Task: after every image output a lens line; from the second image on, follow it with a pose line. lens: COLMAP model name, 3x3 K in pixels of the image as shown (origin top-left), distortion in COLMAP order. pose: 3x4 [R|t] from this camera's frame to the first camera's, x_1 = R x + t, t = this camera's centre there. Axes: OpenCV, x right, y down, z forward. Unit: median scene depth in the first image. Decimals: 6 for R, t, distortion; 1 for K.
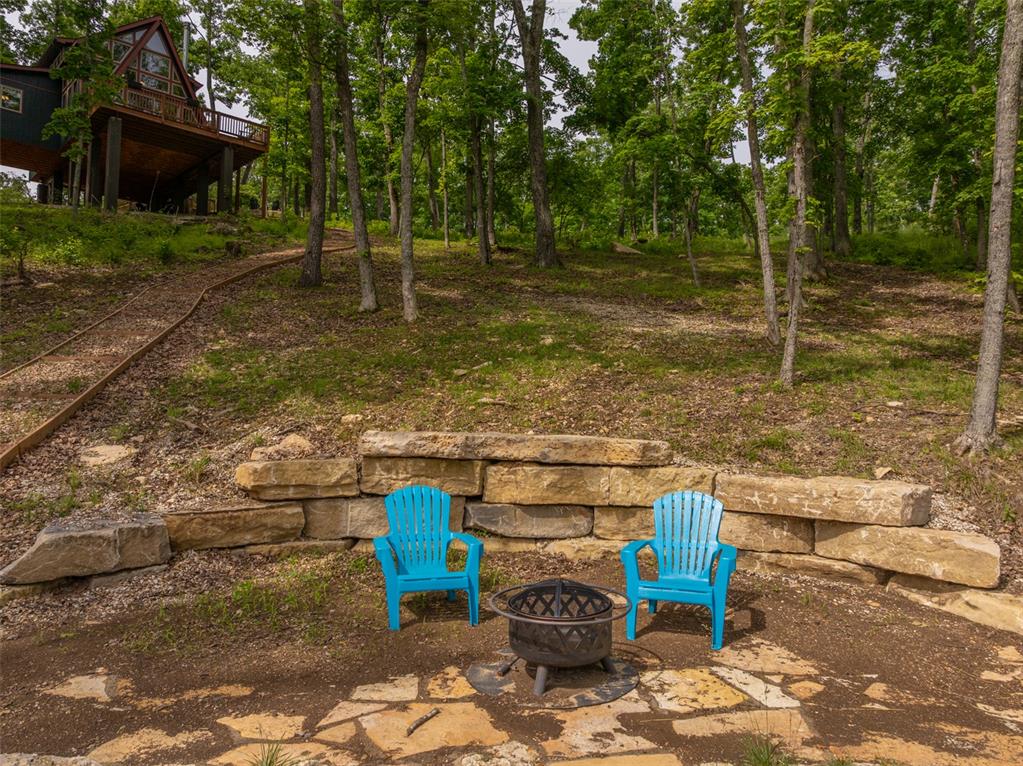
lens RADIAL K [[719.6, 0, 516.4], [0, 719.6, 377.3], [0, 0, 1]] dist [-0.033722, -0.005309]
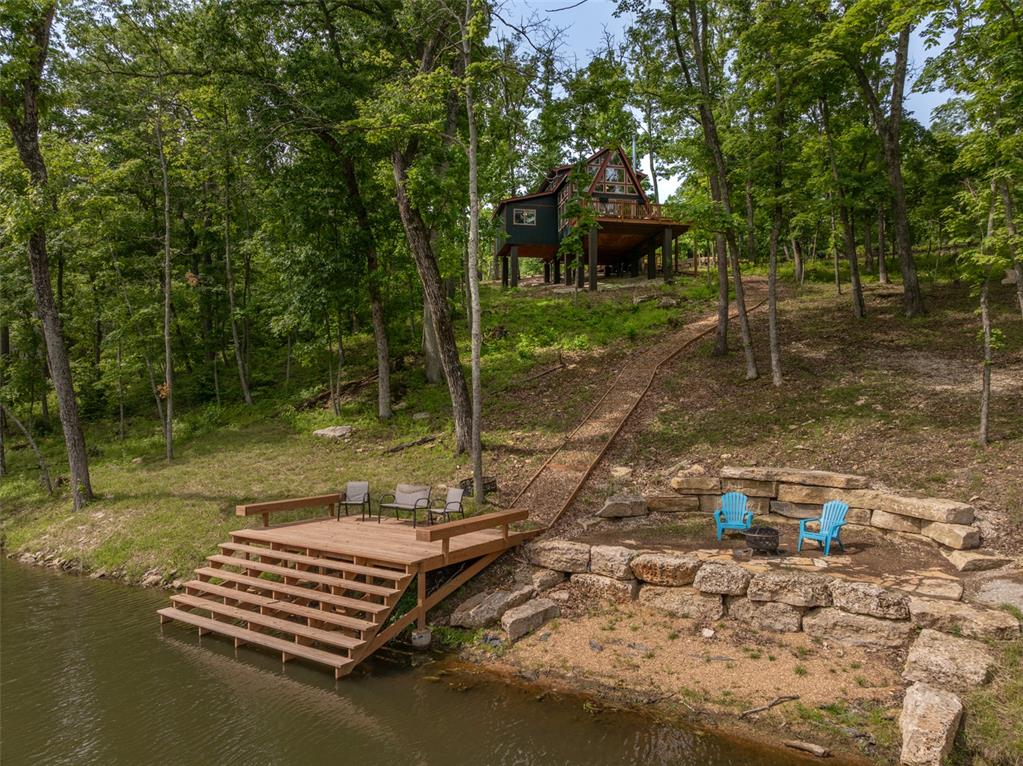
lens RADIAL K [[719.6, 0, 516.4], [0, 719.6, 377.3], [0, 0, 1]] dist [-0.033722, -0.005309]
pose [[0.820592, -0.028863, -0.570786, 0.452935], [0.036813, 0.999319, 0.002393, -0.193204], [0.570328, -0.022976, 0.821096, -1.012720]]
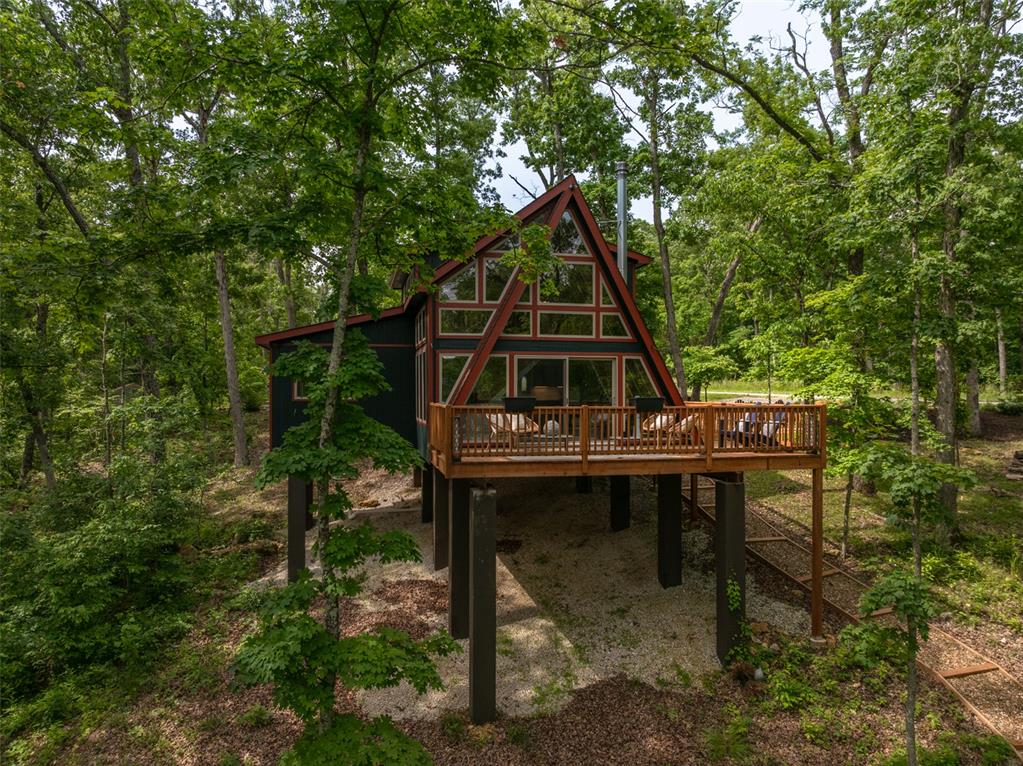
lens RADIAL K [[719.6, 0, 516.4], [0, 719.6, 377.3], [0, 0, 1]] dist [-0.033722, -0.005309]
pose [[0.839859, -0.011267, -0.542688, -1.011072], [0.035849, 0.998753, 0.034745, -1.448066], [0.541620, -0.048636, 0.839215, 2.094468]]
